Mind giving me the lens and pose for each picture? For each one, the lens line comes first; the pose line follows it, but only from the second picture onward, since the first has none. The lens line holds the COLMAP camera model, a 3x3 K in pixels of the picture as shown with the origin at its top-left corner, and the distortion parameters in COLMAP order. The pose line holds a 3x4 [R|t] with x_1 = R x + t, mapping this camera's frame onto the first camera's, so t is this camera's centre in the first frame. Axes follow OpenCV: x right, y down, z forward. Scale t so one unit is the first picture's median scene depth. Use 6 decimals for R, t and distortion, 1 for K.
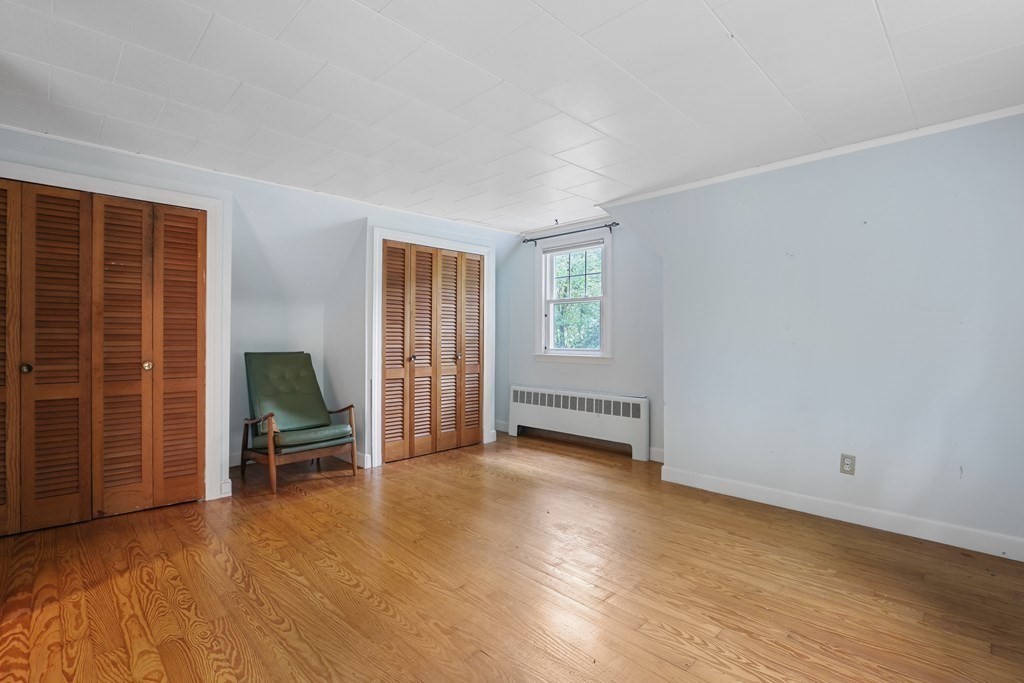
lens RADIAL K [[483.3, 0, 508.1], [0, 483.3, 342.4], [0, 0, 1]] dist [-0.018729, 0.001881]
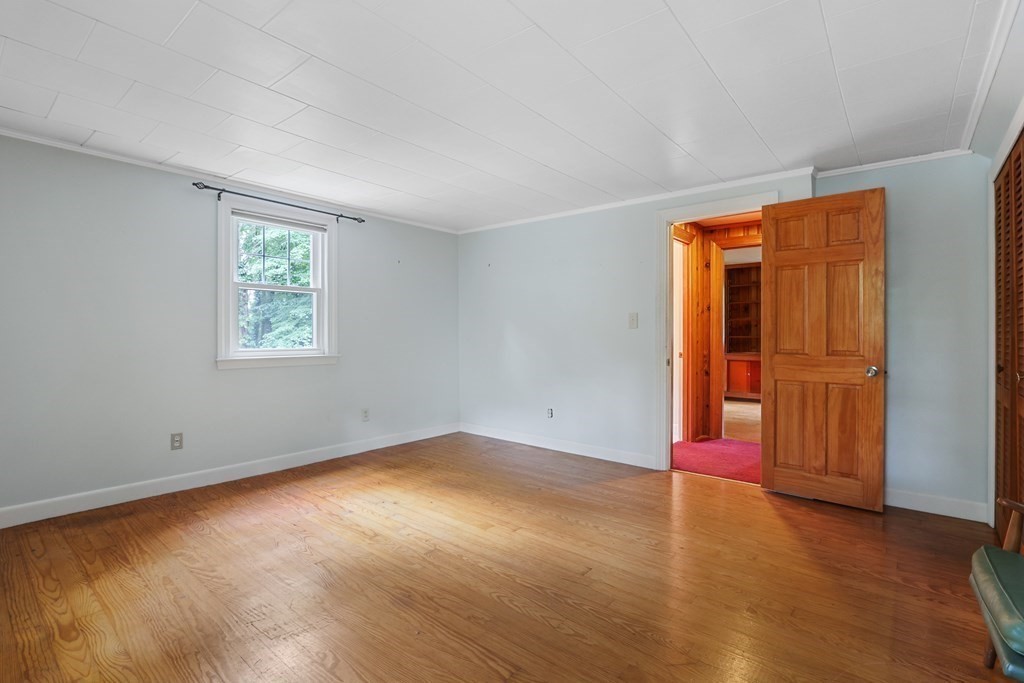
lens RADIAL K [[483.3, 0, 512.2], [0, 483.3, 339.1], [0, 0, 1]] dist [-0.018729, 0.001881]
pose [[-0.994604, -0.002556, -0.103713, 0.021678], [-0.004509, 0.999817, 0.018602, -0.010802], [0.103647, 0.018969, -0.994433, 1.125659]]
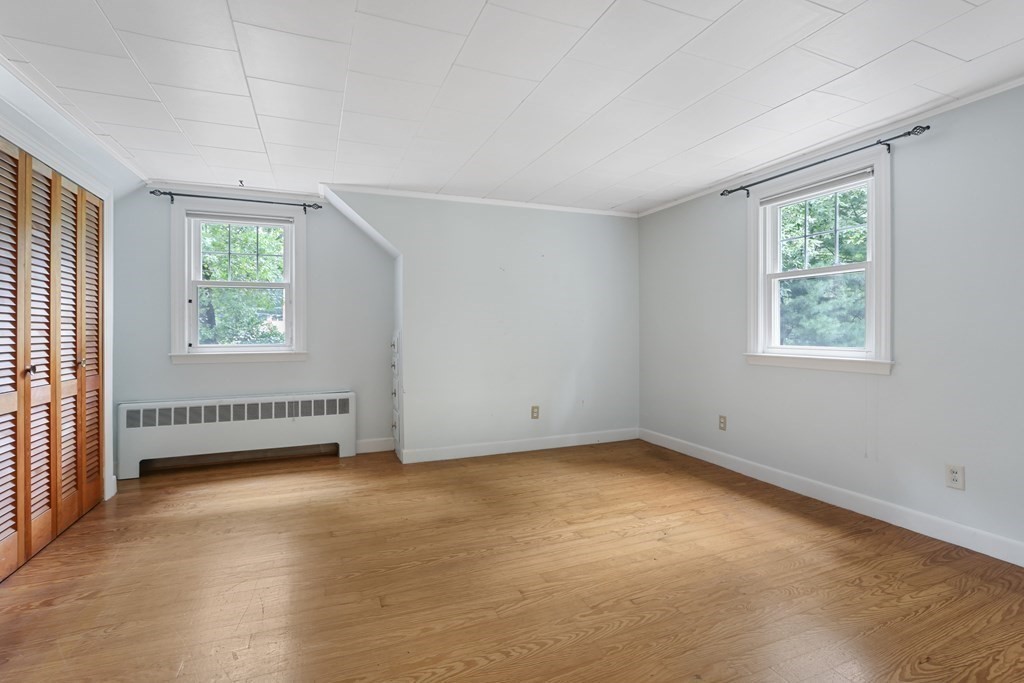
lens RADIAL K [[472.6, 0, 511.1], [0, 472.6, 338.3], [0, 0, 1]] dist [-0.012521, 0.000737]
pose [[0.382142, -0.019824, 0.923891, -0.477851], [0.012531, 0.999789, 0.016269, -0.005327], [-0.924018, 0.005360, 0.382310, 0.328576]]
